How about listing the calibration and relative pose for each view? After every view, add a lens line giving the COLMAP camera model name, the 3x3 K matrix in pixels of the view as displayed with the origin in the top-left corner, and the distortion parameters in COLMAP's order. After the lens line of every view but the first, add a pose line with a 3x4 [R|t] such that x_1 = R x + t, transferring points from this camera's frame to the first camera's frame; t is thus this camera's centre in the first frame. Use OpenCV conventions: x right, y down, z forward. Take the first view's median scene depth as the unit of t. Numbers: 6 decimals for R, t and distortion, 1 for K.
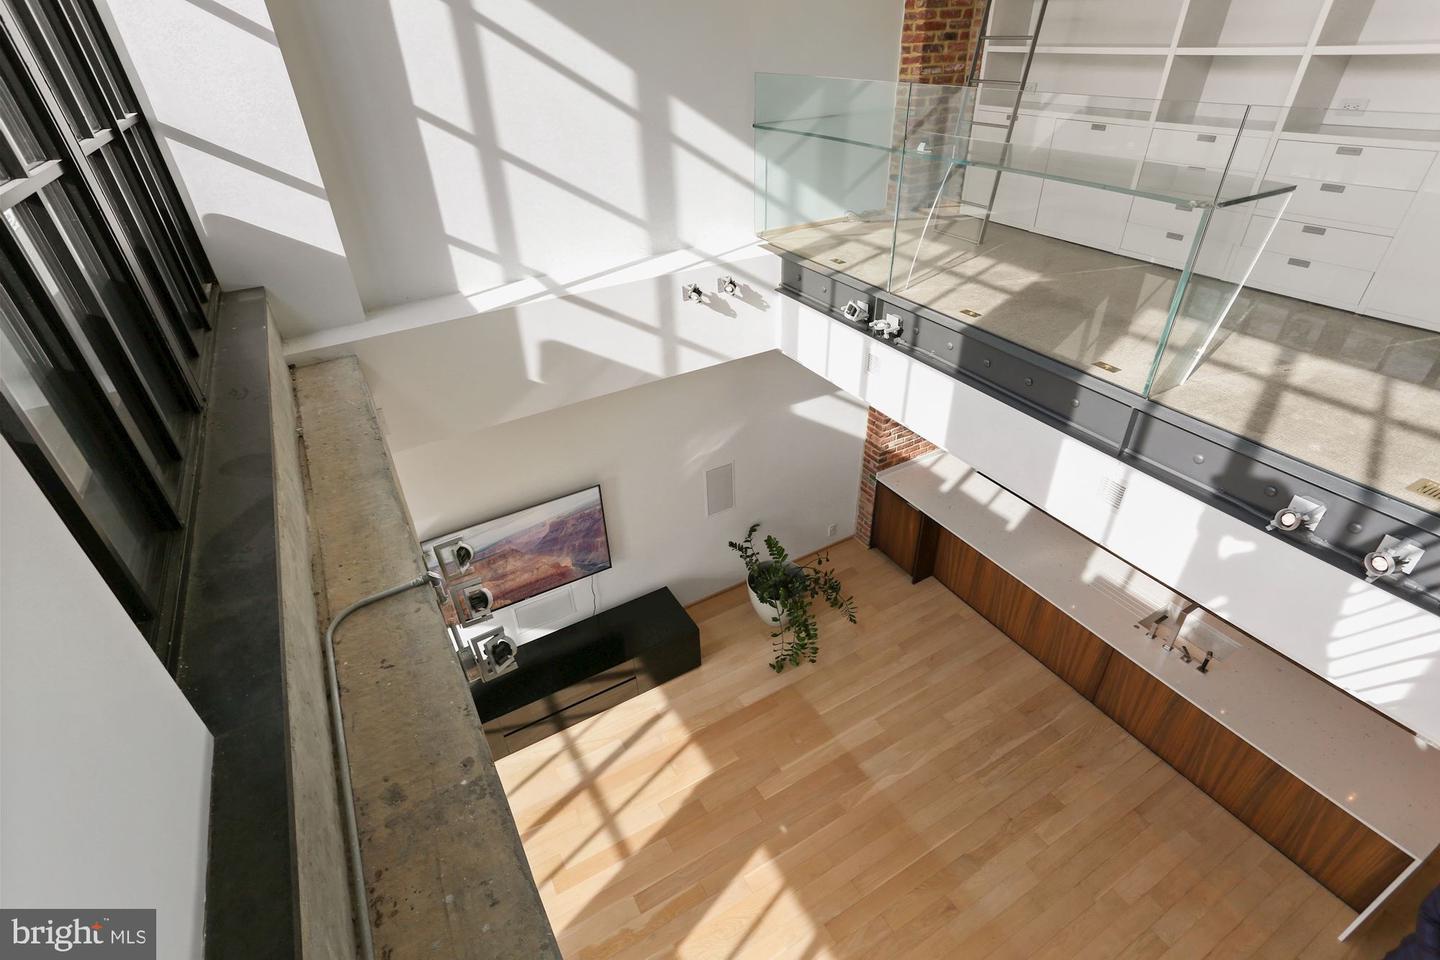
lens RADIAL K [[693.8, 0, 713.0], [0, 693.8, 484.0], [0, 0, 1]] dist [-0.063143, 0.036423]
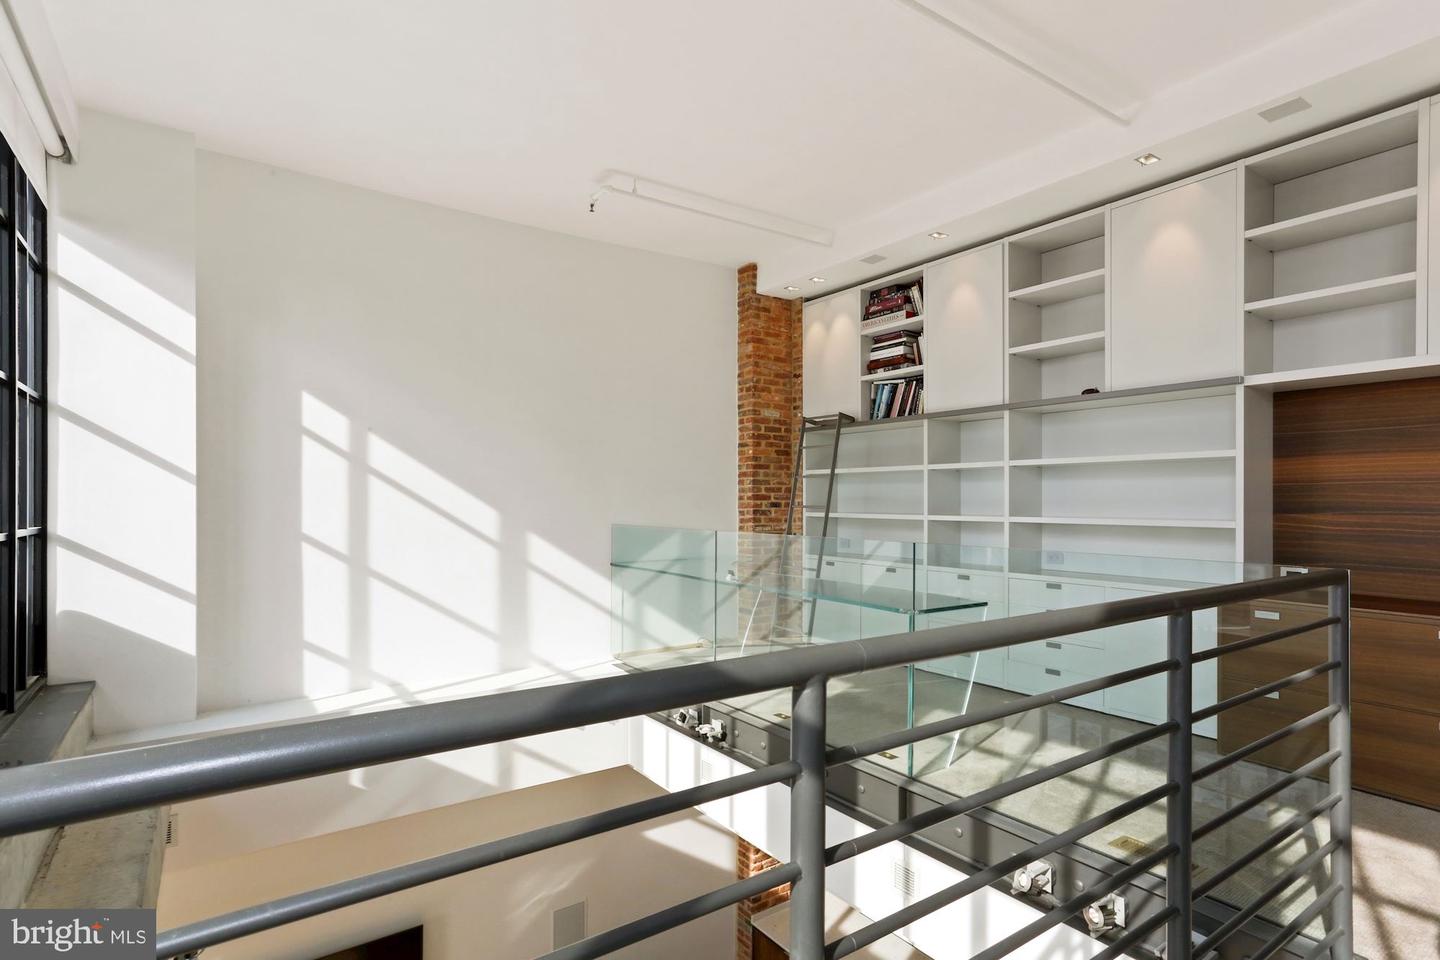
lens RADIAL K [[732.1, 0, 724.3], [0, 732.1, 507.2], [0, 0, 1]] dist [-0.001979, 0.001063]
pose [[0.994318, 0.039697, 0.098775, 0.141301], [0.021874, 0.831882, -0.554521, 0.110066], [-0.104182, 0.553531, 0.826287, -0.129739]]
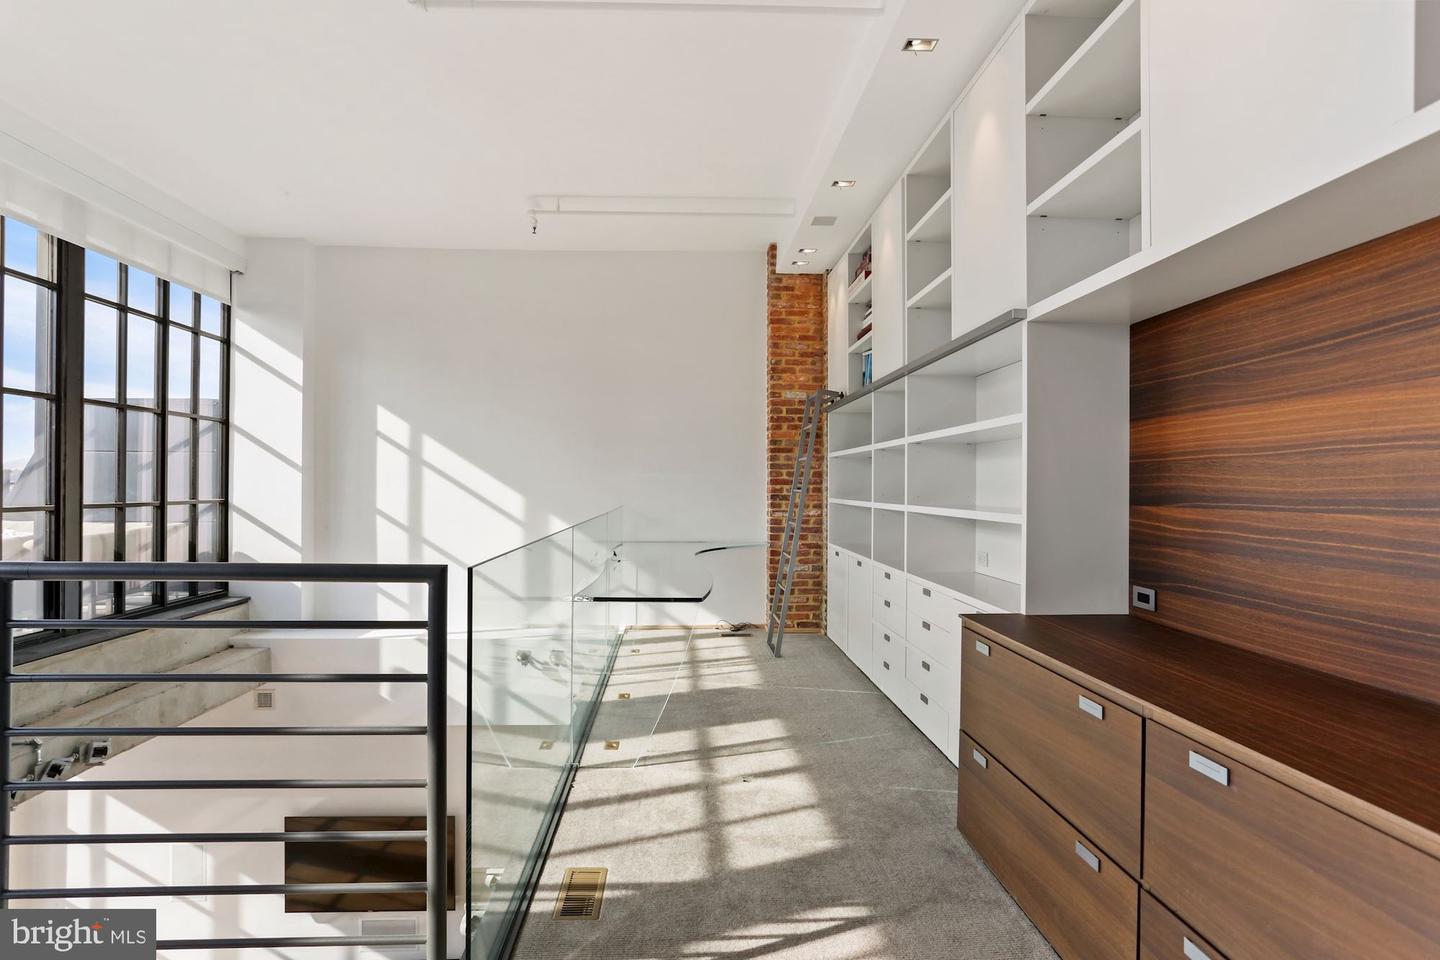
lens RADIAL K [[715.7, 0, 717.9], [0, 715.7, 487.9], [0, 0, 1]] dist [-0.035009, 0.022318]
pose [[0.890930, 0.044575, -0.451949, 0.923209], [-0.286420, 0.827444, -0.483012, -0.008947], [0.352432, 0.559776, 0.749961, -0.008470]]
